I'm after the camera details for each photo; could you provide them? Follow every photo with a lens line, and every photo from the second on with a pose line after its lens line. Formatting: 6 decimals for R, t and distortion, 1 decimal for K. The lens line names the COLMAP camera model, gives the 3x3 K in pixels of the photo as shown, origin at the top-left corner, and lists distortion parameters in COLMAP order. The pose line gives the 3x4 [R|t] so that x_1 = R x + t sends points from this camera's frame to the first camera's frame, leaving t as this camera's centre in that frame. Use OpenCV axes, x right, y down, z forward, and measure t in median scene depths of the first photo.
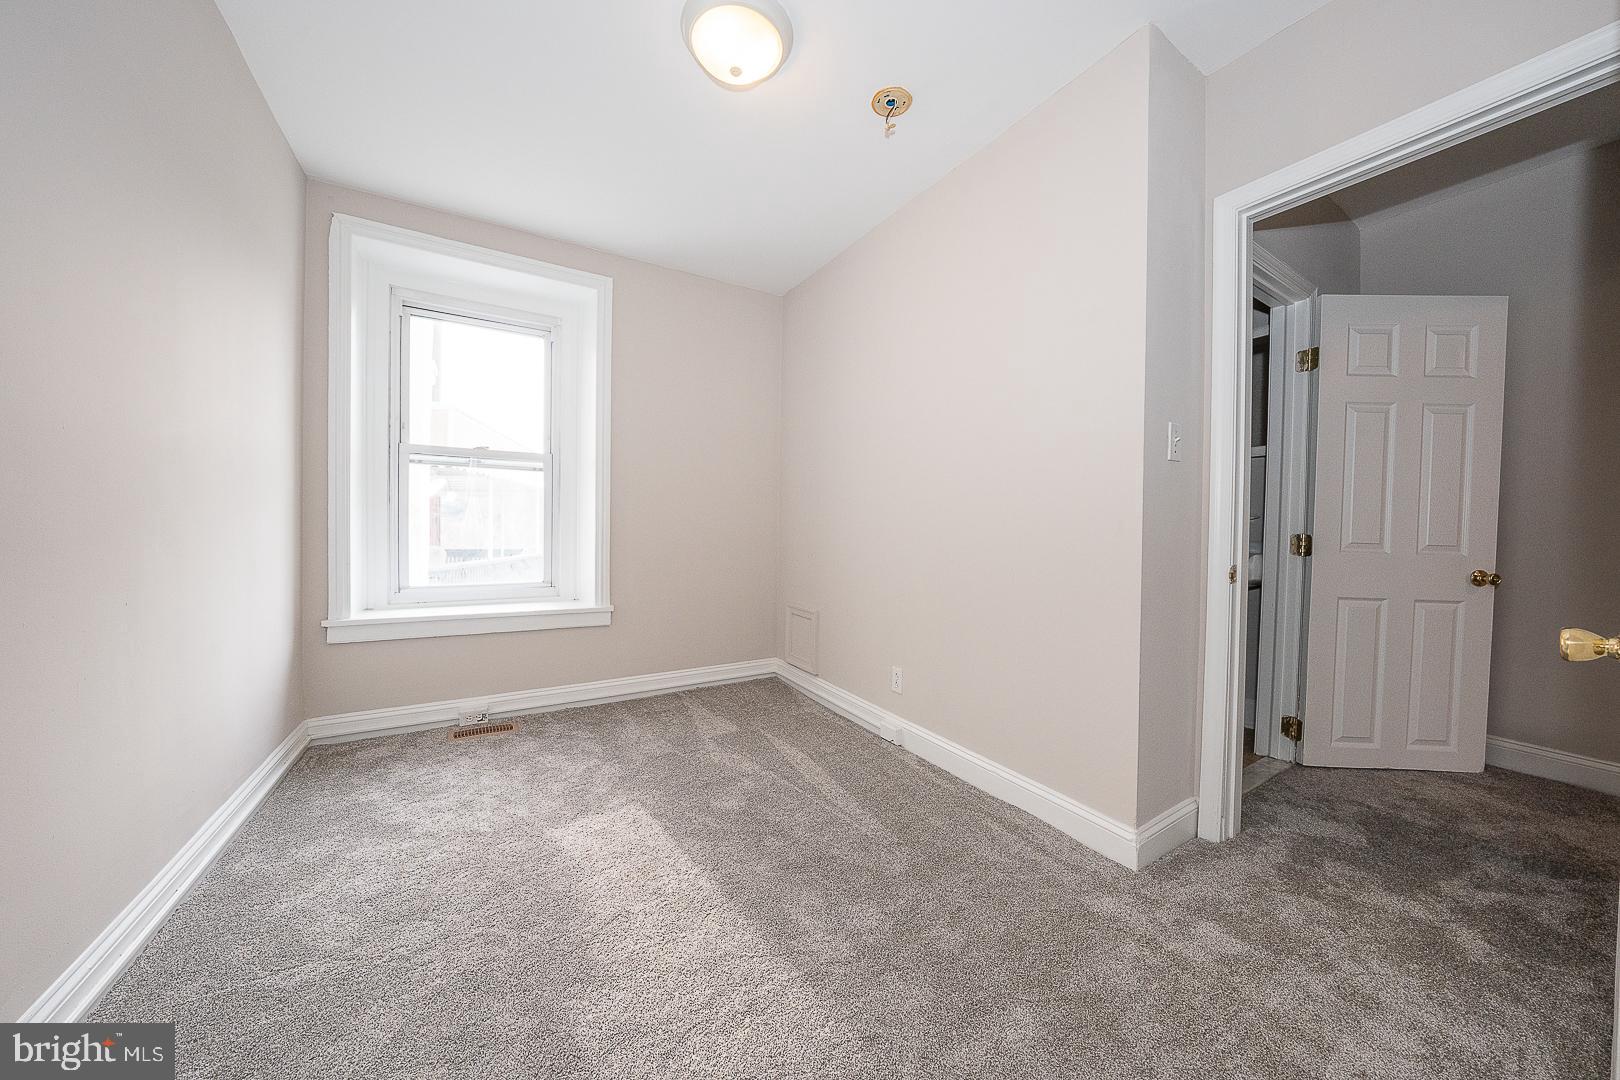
lens RADIAL K [[555.4, 0, 810.6], [0, 555.4, 537.0], [0, 0, 1]] dist [-0.029517, 0.006974]
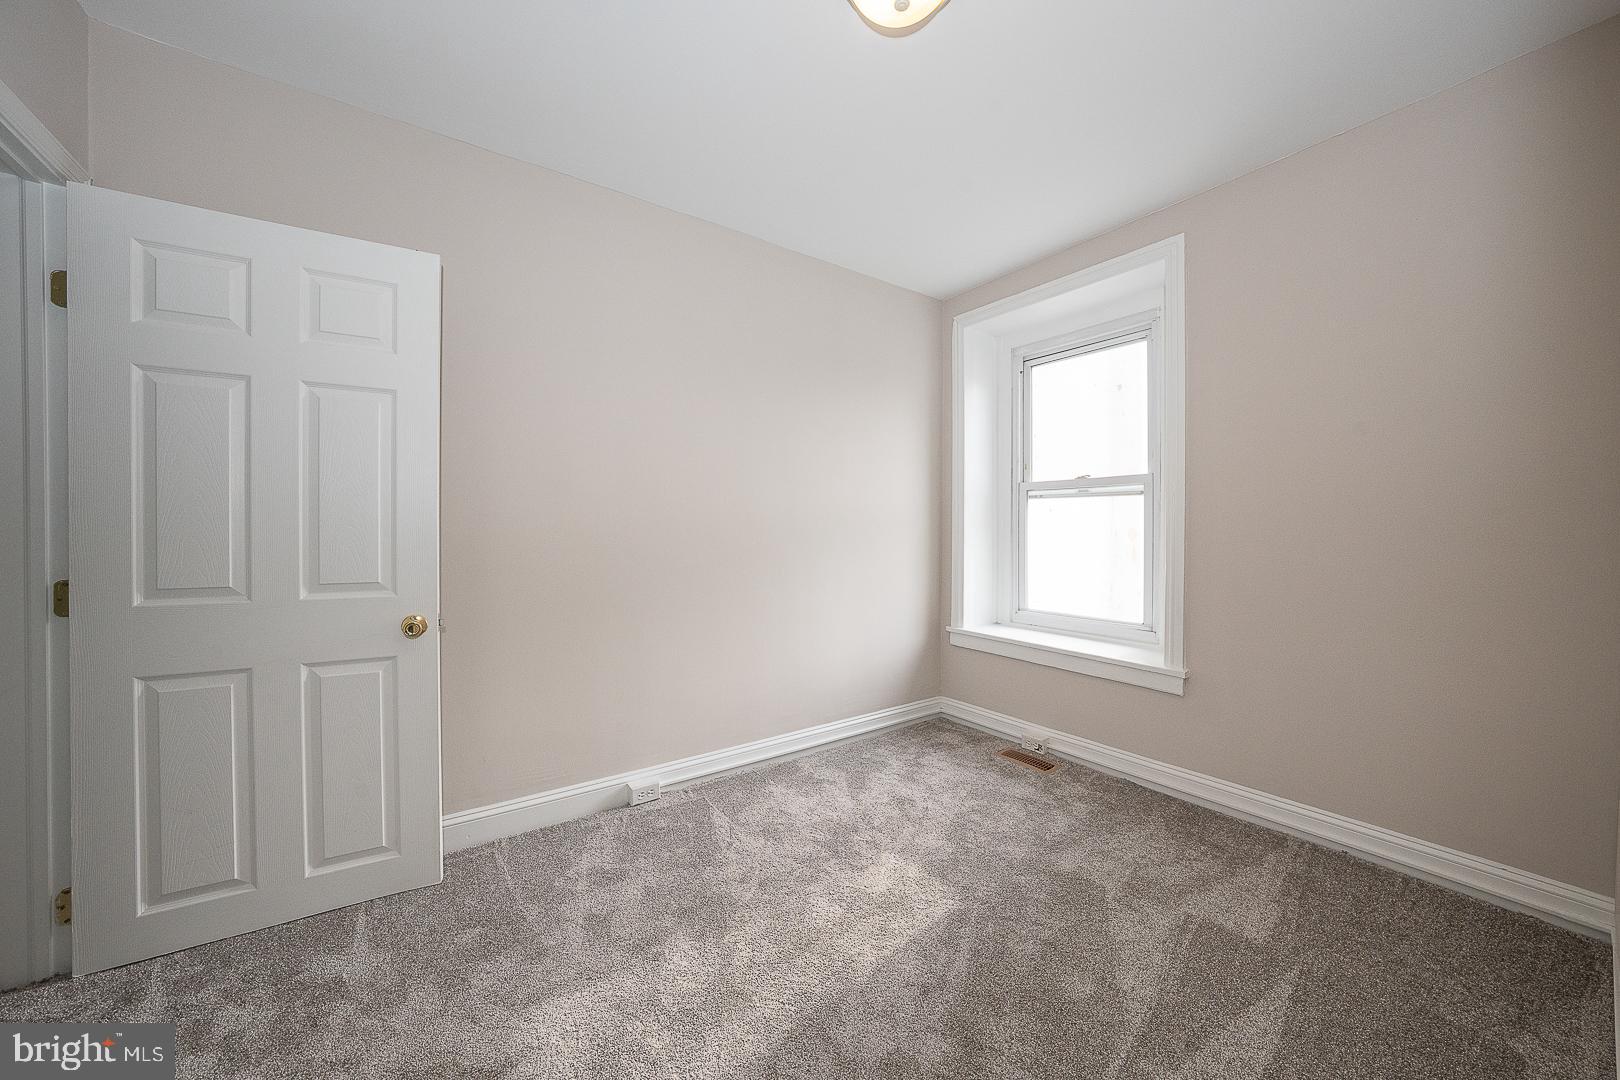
lens RADIAL K [[555.4, 0, 810.6], [0, 555.4, 537.0], [0, 0, 1]] dist [-0.029517, 0.006974]
pose [[0.063354, 0.005794, -0.997974, 0.383876], [-0.010704, 0.999930, 0.005126, -0.060662], [0.997934, 0.010358, 0.063412, 0.500080]]
